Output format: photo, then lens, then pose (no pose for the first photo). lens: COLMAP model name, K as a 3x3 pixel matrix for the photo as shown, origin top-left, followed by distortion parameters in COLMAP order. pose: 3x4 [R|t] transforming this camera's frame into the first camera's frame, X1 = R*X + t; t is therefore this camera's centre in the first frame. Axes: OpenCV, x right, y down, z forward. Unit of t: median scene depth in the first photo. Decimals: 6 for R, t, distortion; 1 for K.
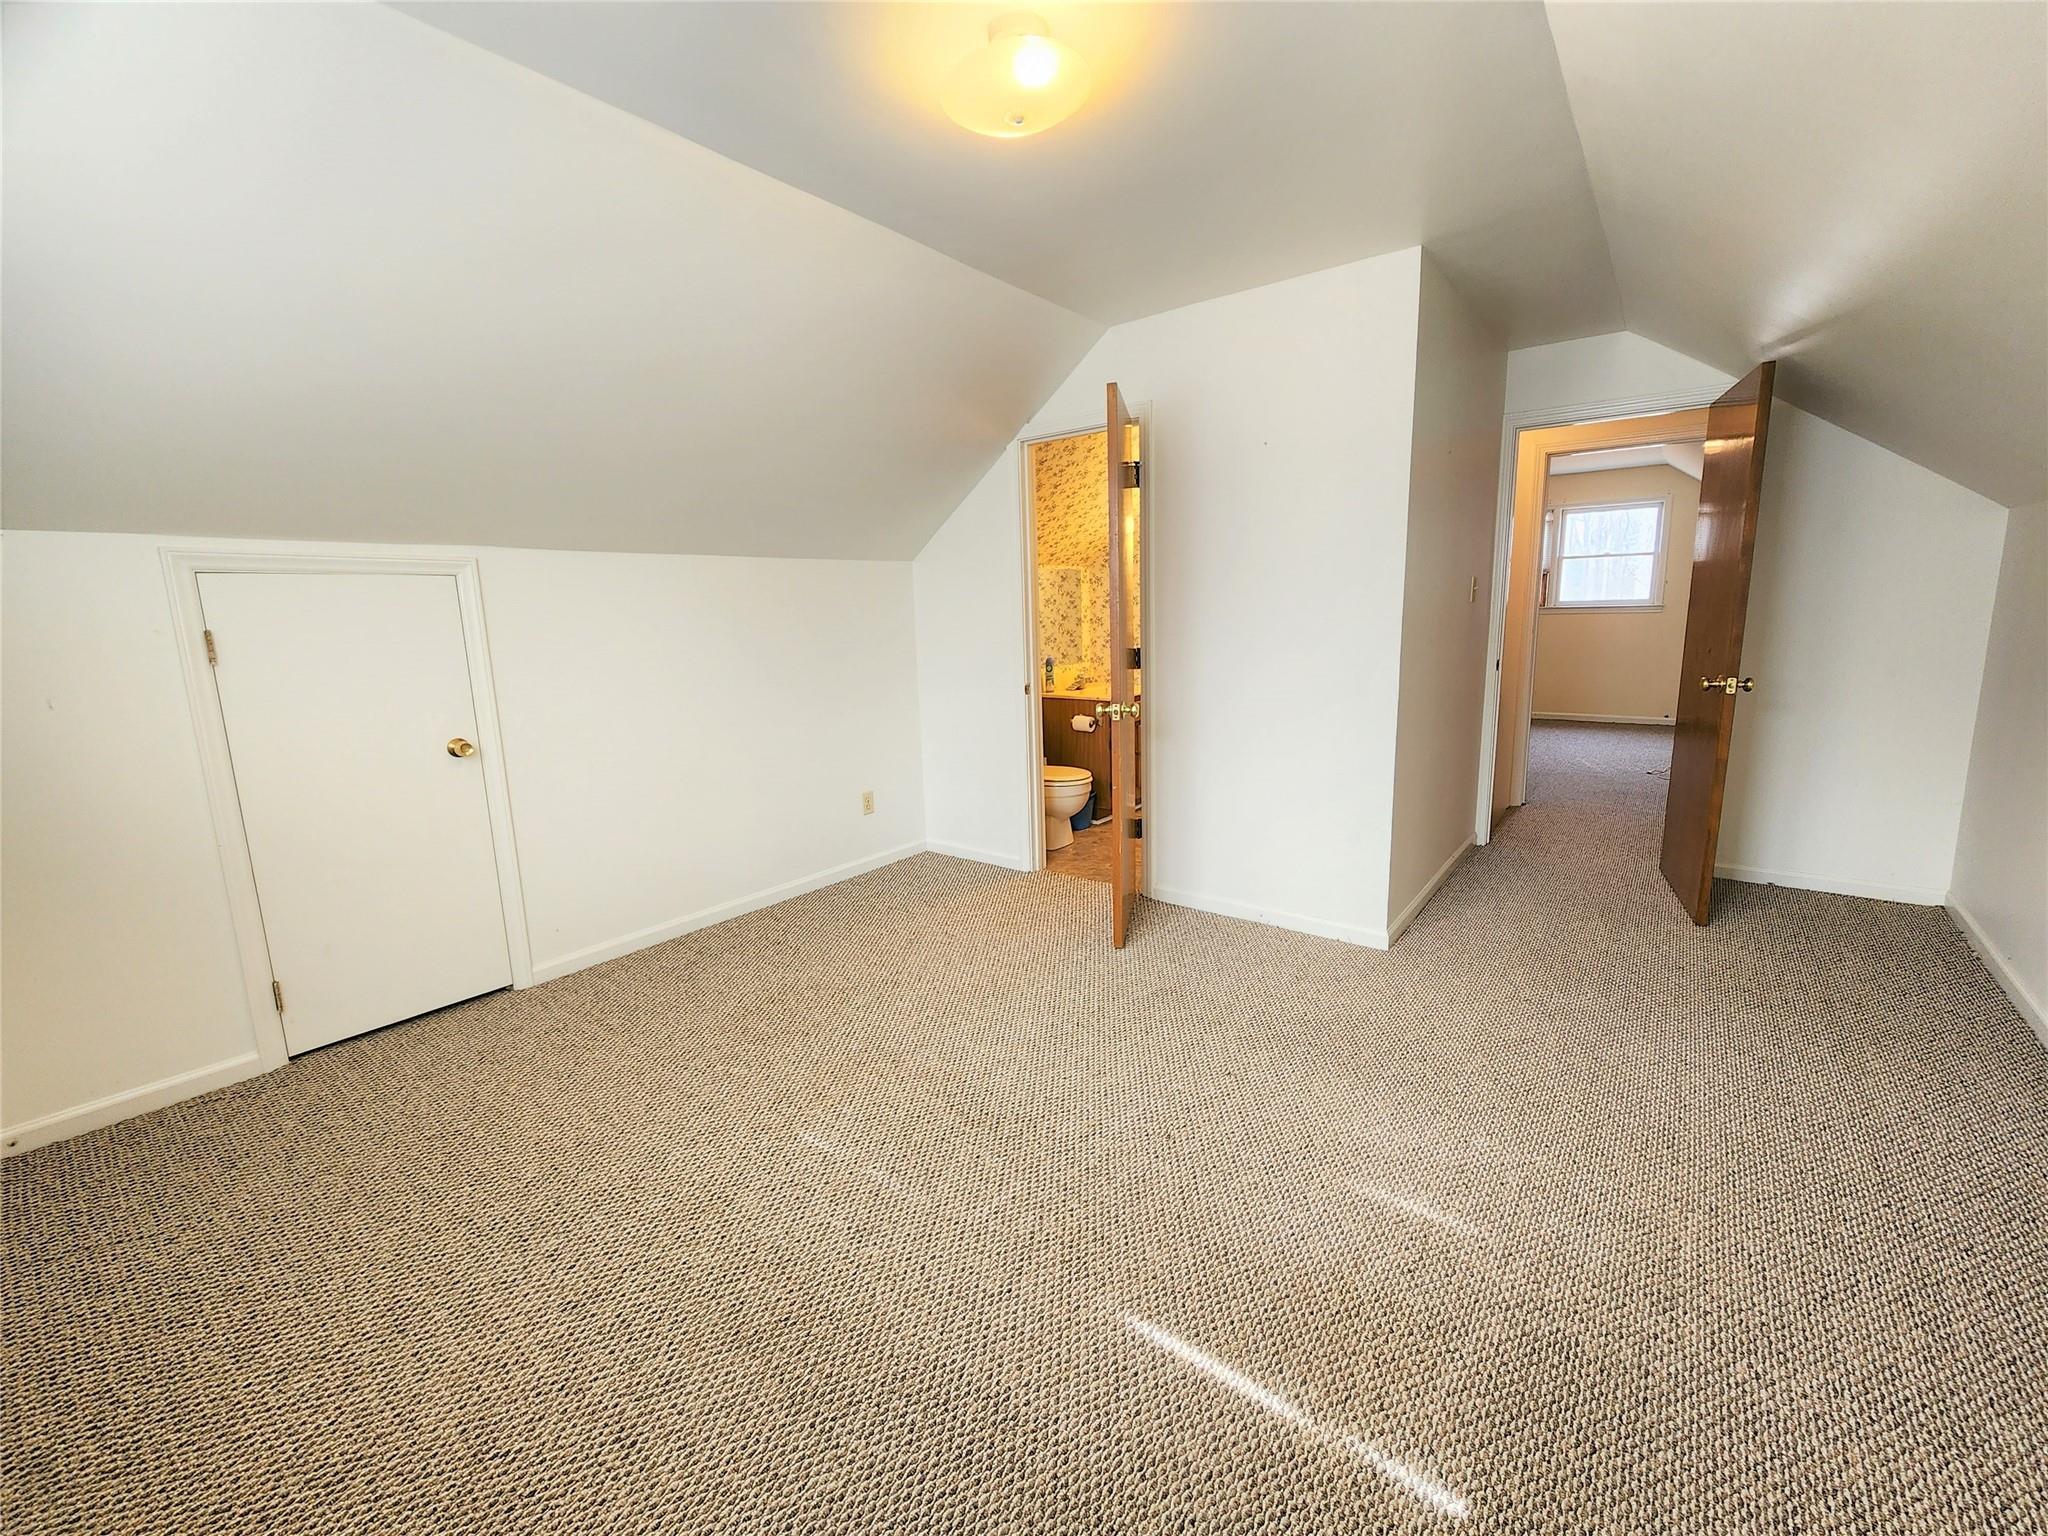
lens RADIAL K [[843.0, 0, 1019.9], [0, 843.0, 763.8], [0, 0, 1]] dist [0.002981, -0.001812]
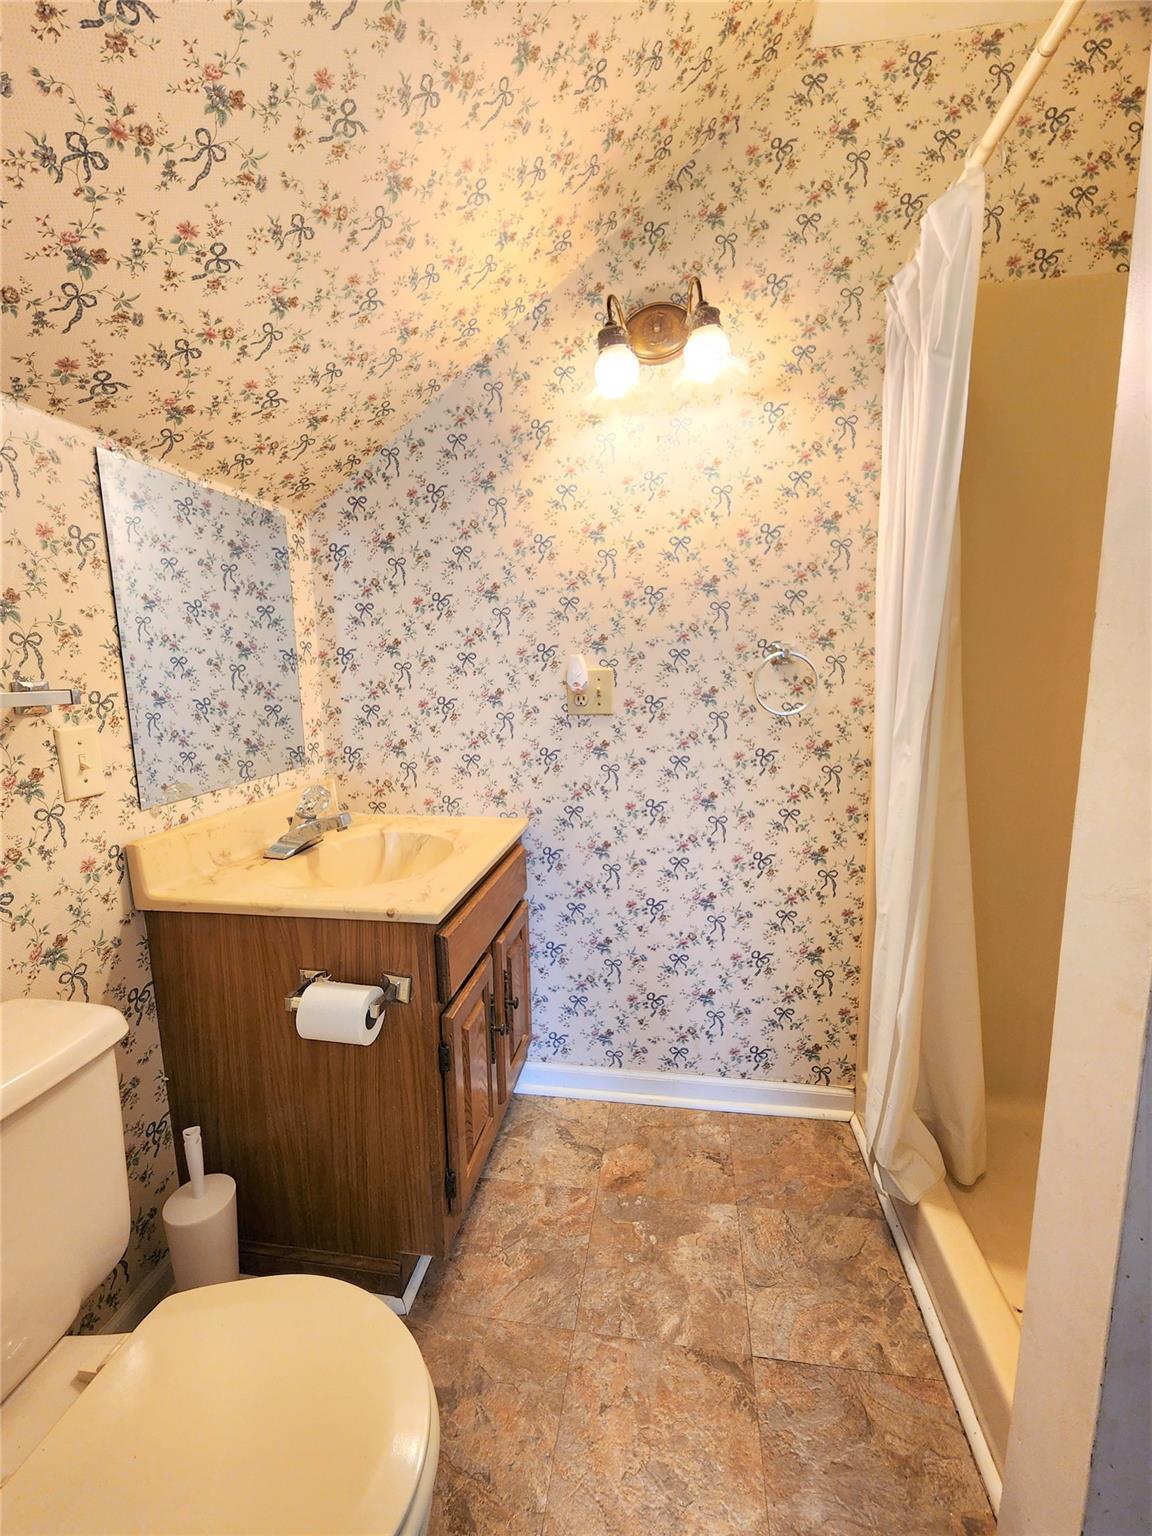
lens RADIAL K [[632.3, 0, 577.3], [0, 632.3, 768.4], [0, 0, 1]] dist [0.002981, -0.001812]
pose [[0.870547, -0.057273, 0.488741, 0.041127], [0.074034, 0.997143, -0.015019, -0.106065], [-0.486484, 0.049258, 0.872300, 0.691485]]
